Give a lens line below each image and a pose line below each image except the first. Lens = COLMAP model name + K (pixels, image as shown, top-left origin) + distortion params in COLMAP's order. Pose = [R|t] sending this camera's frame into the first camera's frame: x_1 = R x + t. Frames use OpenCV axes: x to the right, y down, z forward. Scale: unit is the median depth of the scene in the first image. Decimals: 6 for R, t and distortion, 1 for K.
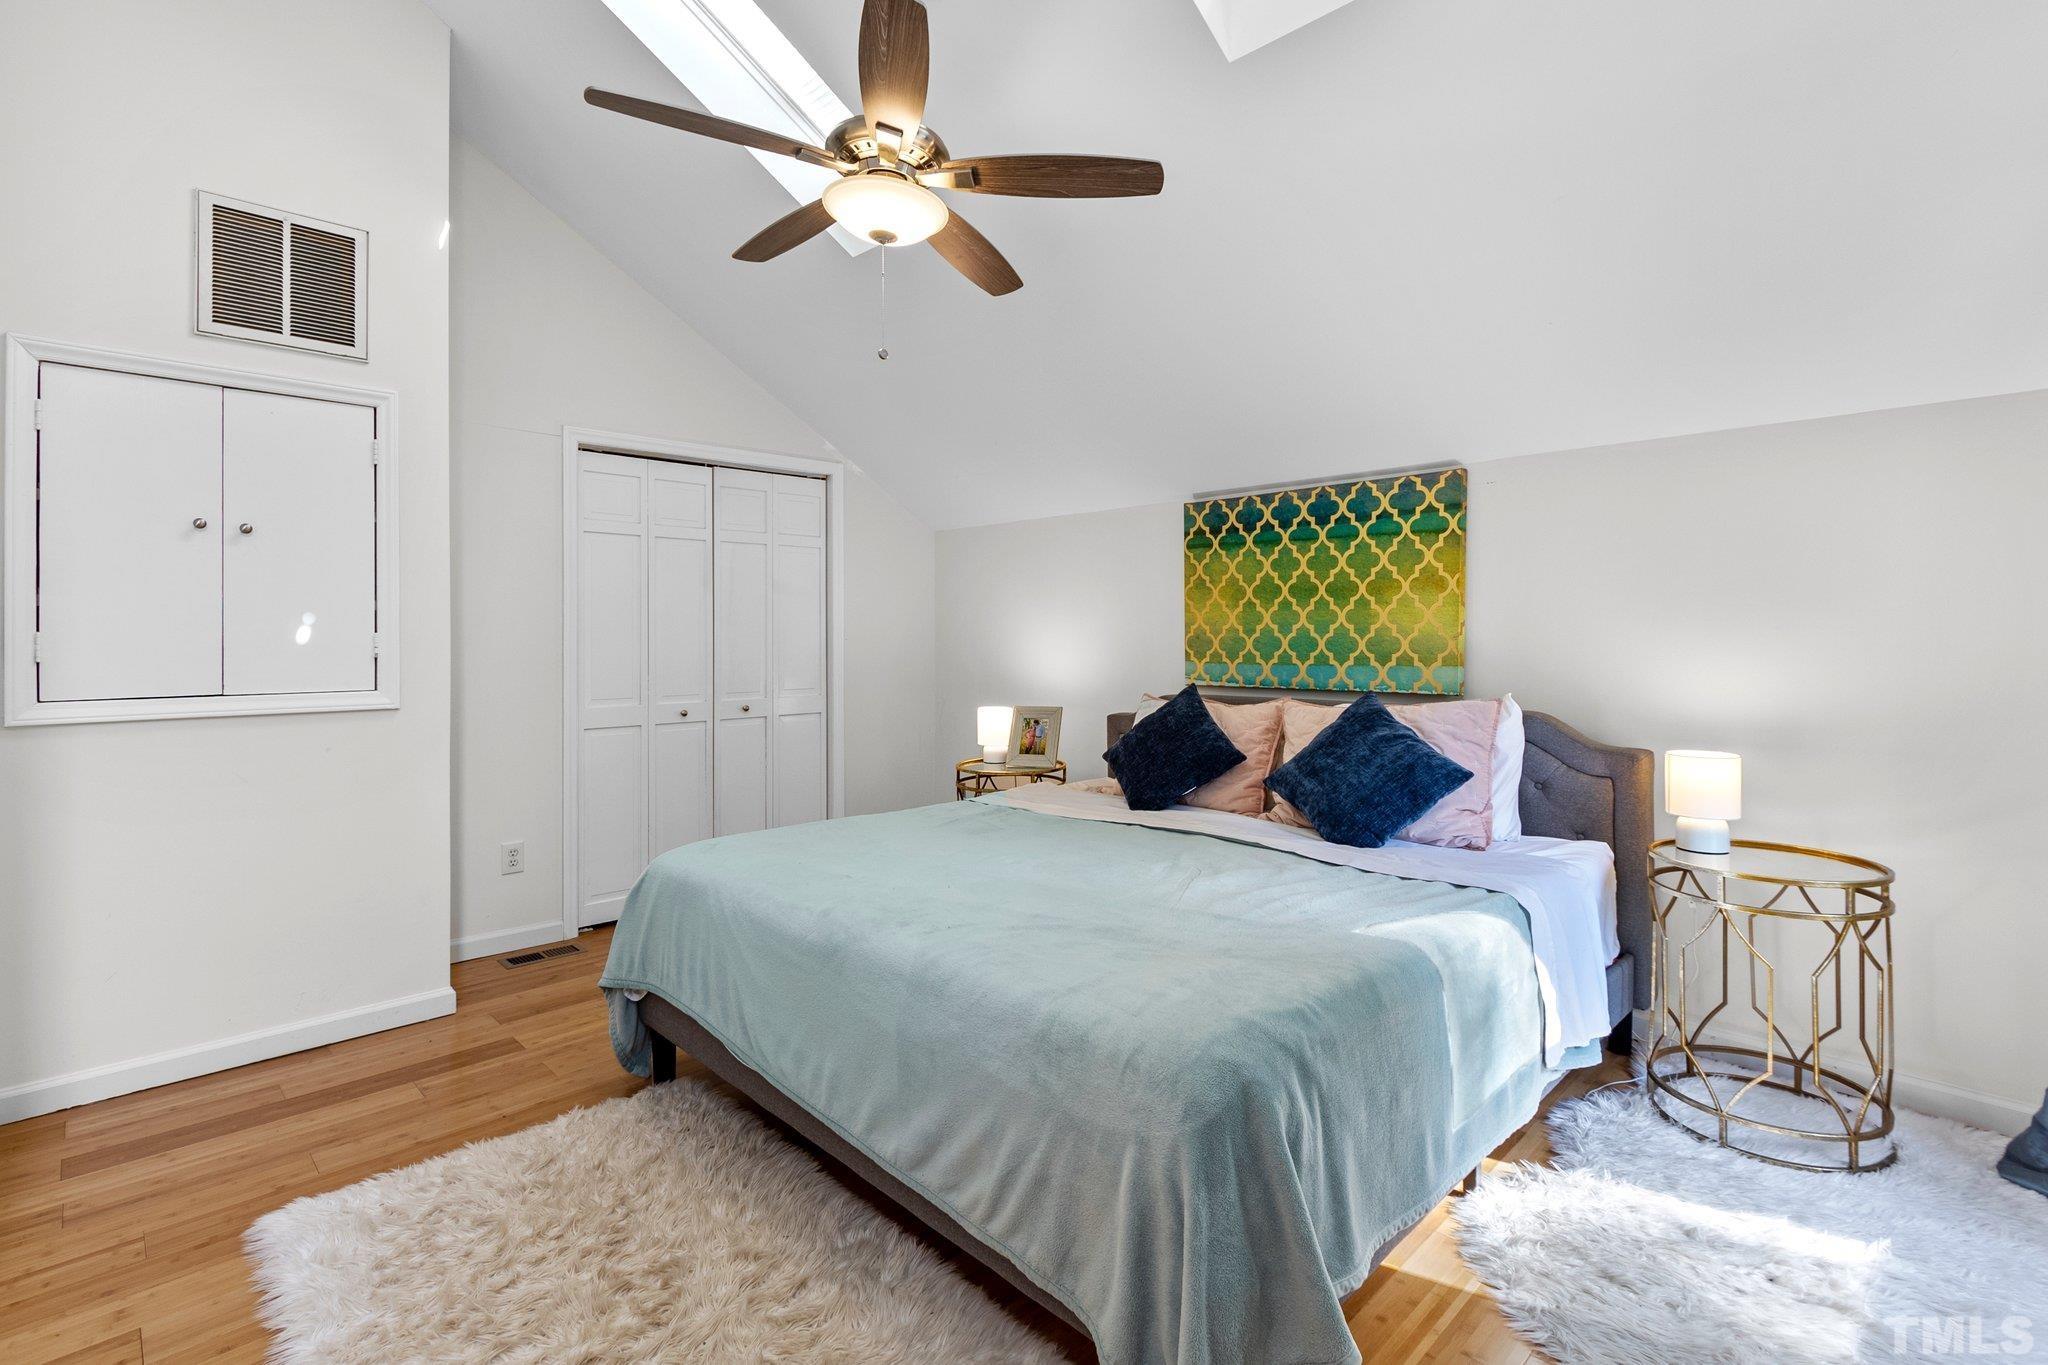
lens RADIAL K [[966.4, 0, 1026.7], [0, 966.4, 653.0], [0, 0, 1]] dist [0.010526, -0.005440]
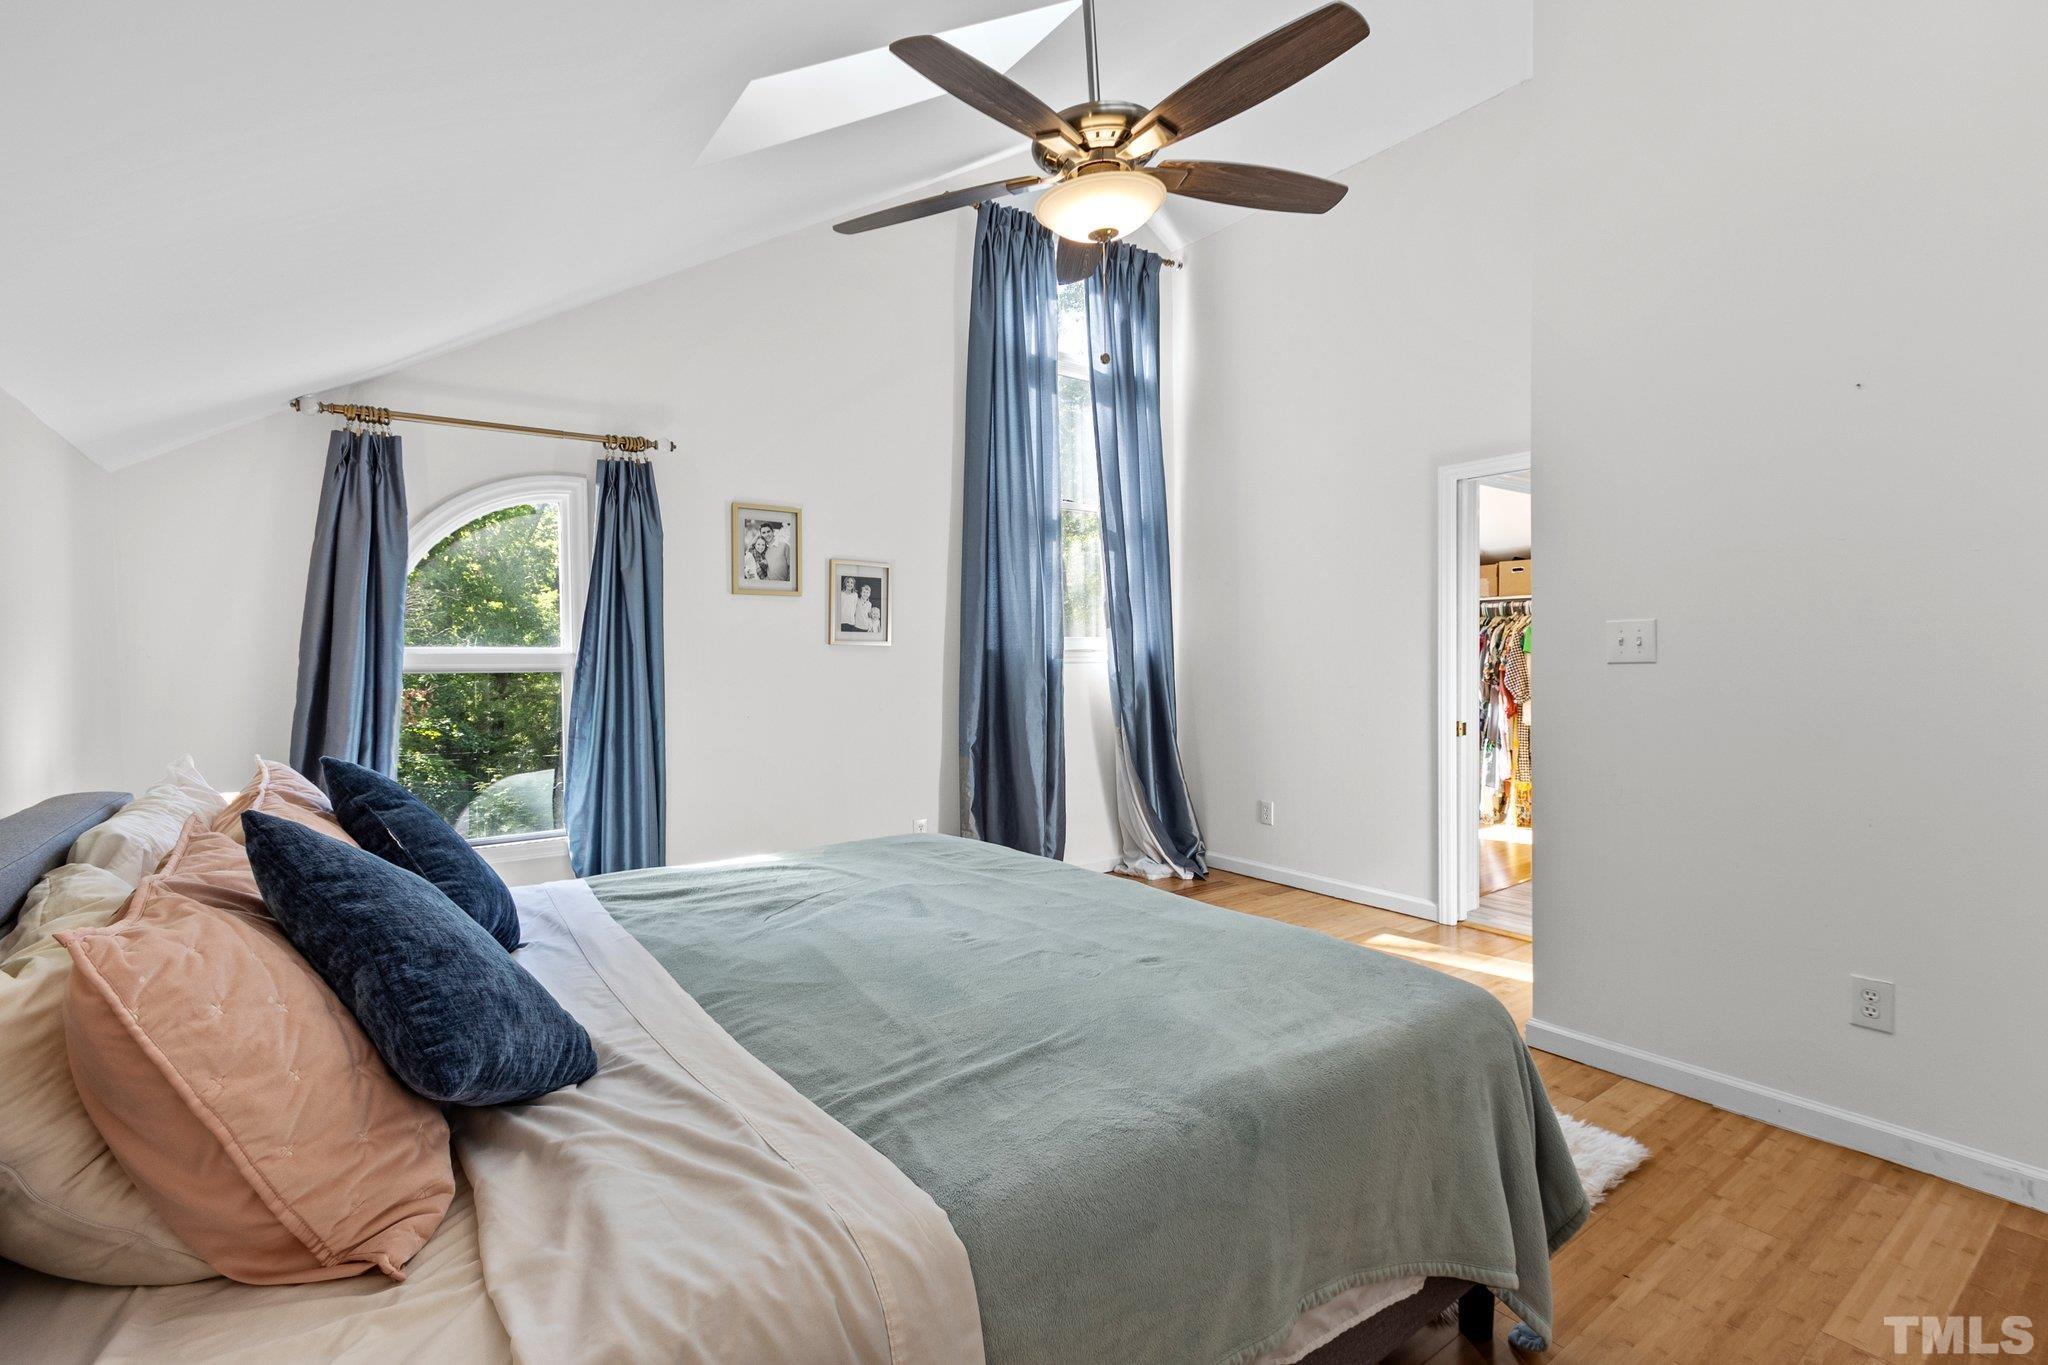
lens RADIAL K [[966.4, 0, 1026.7], [0, 966.4, 653.0], [0, 0, 1]] dist [0.010526, -0.005440]
pose [[-0.989841, 0.001715, 0.142170, -0.224552], [0.003357, 0.999930, 0.011309, -0.010581], [-0.142140, 0.011672, -0.989778, 2.094784]]
